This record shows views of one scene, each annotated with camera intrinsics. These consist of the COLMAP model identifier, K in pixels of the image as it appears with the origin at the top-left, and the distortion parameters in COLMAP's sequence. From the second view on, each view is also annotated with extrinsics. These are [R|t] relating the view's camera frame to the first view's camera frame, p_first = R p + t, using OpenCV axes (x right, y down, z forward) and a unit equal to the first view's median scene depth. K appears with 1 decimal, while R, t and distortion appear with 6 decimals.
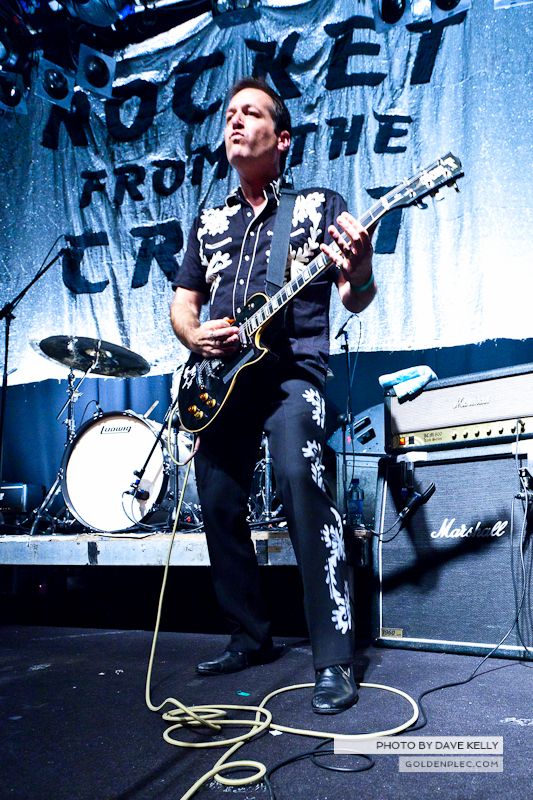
lens RADIAL K [[542.4, 0, 319.7], [0, 542.4, 527.1], [0, 0, 1]] dist [-0.031524, 0.016999]
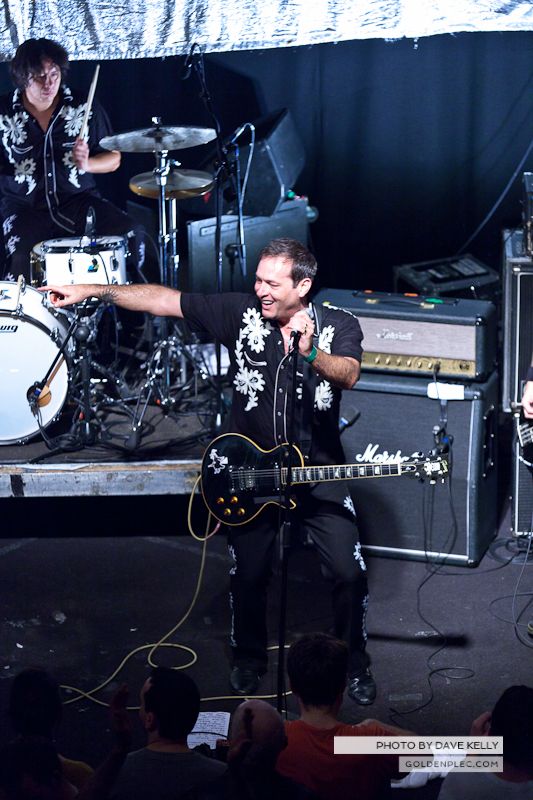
lens RADIAL K [[3191.9, 0, 266.5], [0, 3191.9, 400.0], [0, 0, 1]] dist [-0.240164, -1.989987]
pose [[0.961830, -0.103368, 0.253374, -0.839106], [-0.004749, 0.919466, 0.393140, -1.382618], [-0.273607, -0.379338, 0.883879, -2.430103]]
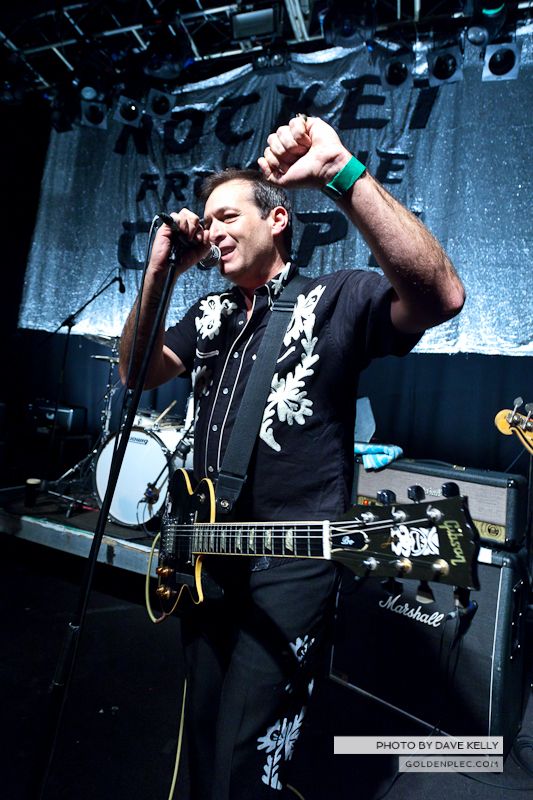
lens RADIAL K [[481.0, 0, 258.7], [0, 481.0, 342.8], [0, 0, 1]] dist [-0.073342, 0.045435]
pose [[0.987763, 0.085681, -0.130316, 0.014693], [-0.095453, 0.992922, -0.070679, -0.236909], [0.123338, 0.082254, 0.988950, -0.054796]]
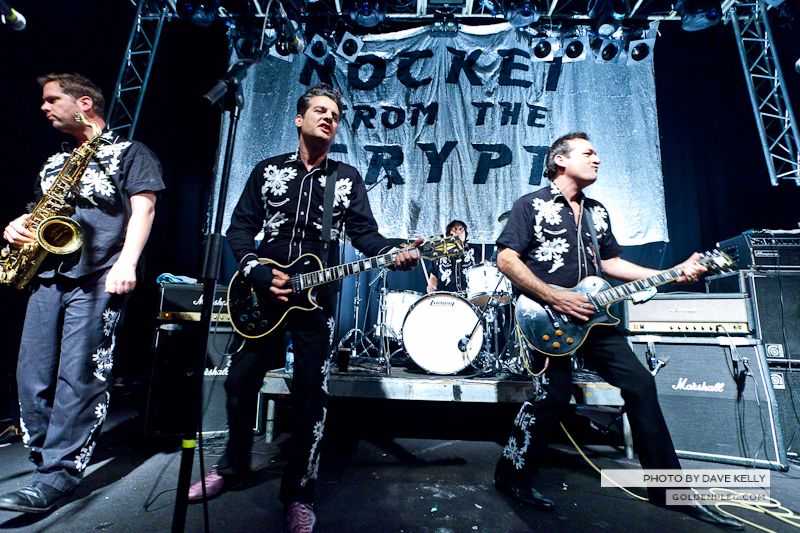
lens RADIAL K [[393.2, 0, 399.6], [0, 393.2, 265.3], [0, 0, 1]] dist [-0.055383, 0.035698]
pose [[0.980395, 0.064343, 0.186239, -0.473482], [-0.039803, 0.990366, -0.132628, -0.090627], [-0.192979, 0.122615, 0.973512, -0.043557]]
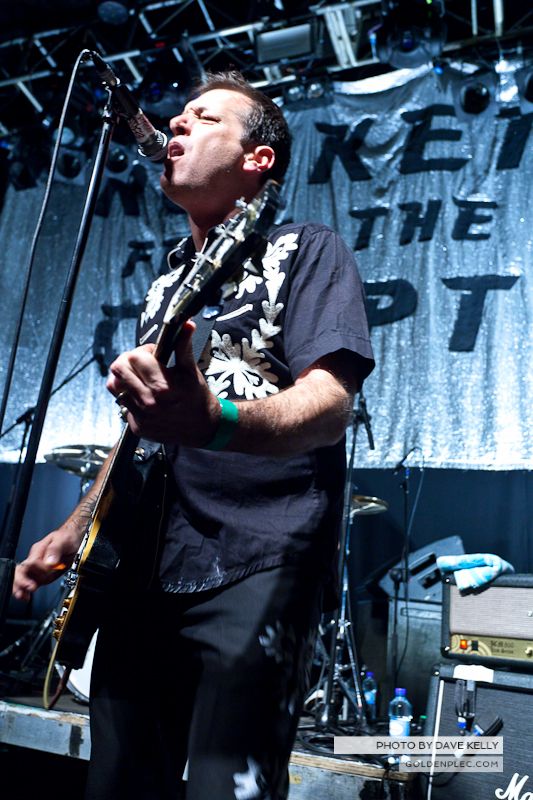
lens RADIAL K [[728.8, 0, 266.2], [0, 728.8, 386.1], [0, 0, 1]] dist [-0.021233, 0.053997]
pose [[0.984259, 0.050806, -0.169270, 0.016090], [-0.096106, 0.957659, -0.271390, -0.117077], [0.148315, 0.283386, 0.947468, -0.097081]]
